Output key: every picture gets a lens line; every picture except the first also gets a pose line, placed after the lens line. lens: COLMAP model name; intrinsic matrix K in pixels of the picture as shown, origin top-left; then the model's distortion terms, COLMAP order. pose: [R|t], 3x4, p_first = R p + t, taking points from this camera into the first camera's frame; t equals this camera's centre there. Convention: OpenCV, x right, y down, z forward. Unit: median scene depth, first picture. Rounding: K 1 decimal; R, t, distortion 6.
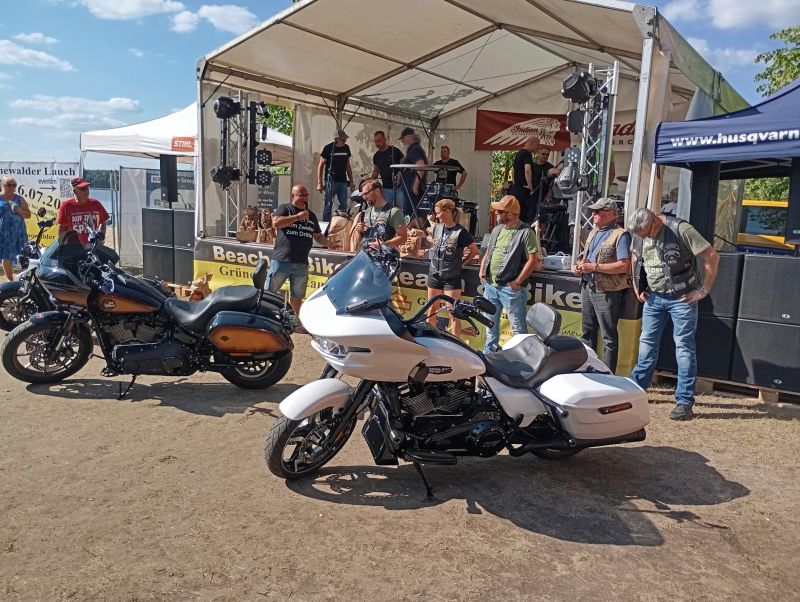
lens RADIAL K [[663.5, 0, 400.0], [0, 663.5, 301.0], [0, 0, 1]] dist [0.058187, -0.081838]
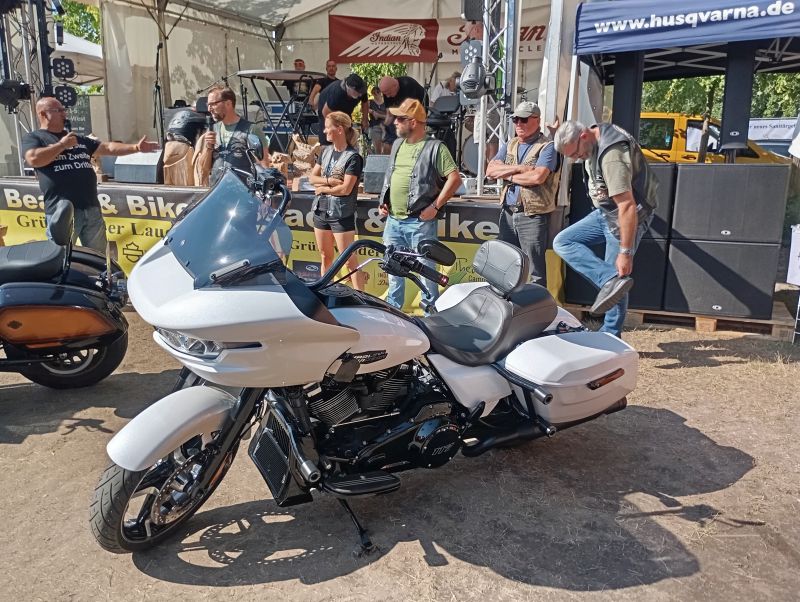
lens RADIAL K [[673.7, 0, 402.4], [0, 673.7, 299.5], [0, 0, 1]] dist [0.057304, -0.082523]
pose [[0.972892, -0.087996, 0.213864, -0.020279], [0.067673, 0.992626, 0.100571, -0.006686], [-0.221137, -0.083372, 0.971673, 0.169451]]
